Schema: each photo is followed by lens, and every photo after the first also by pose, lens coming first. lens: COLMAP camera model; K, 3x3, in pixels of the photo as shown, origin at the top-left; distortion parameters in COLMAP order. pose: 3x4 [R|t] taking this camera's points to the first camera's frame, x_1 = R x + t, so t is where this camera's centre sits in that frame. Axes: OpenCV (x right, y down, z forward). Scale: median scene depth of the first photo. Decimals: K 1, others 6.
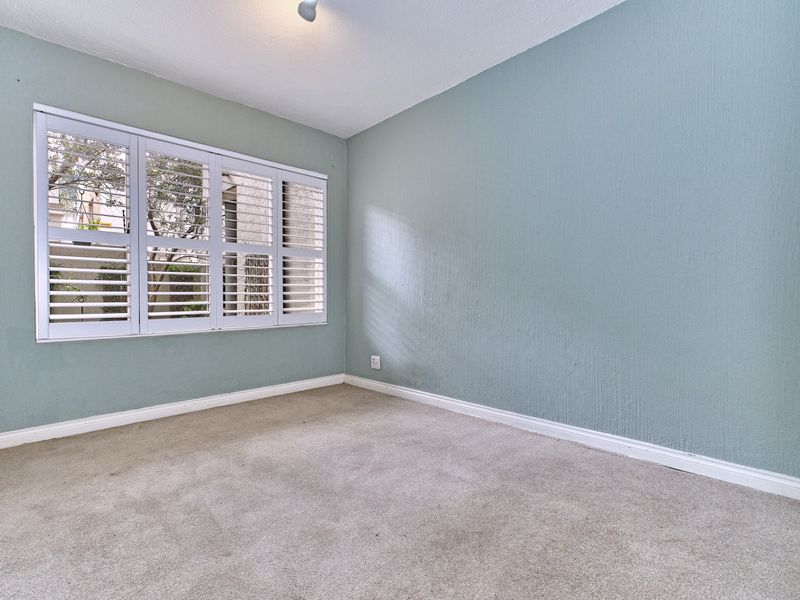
lens RADIAL K [[388.2, 0, 400.0], [0, 388.2, 300.0], [0, 0, 1]] dist [-0.000937, -0.000437]
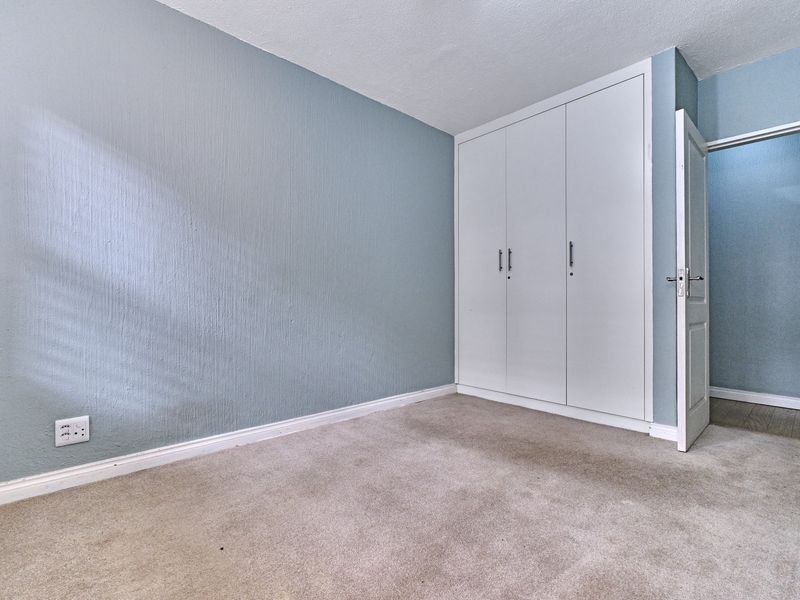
lens RADIAL K [[388.2, 0, 400.0], [0, 388.2, 300.0], [0, 0, 1]] dist [-0.000937, -0.000437]
pose [[0.030328, 0.008092, 0.999507, -0.631269], [0.002734, 0.999963, -0.008179, -0.004796], [-0.999536, 0.002981, 0.030304, 0.631593]]
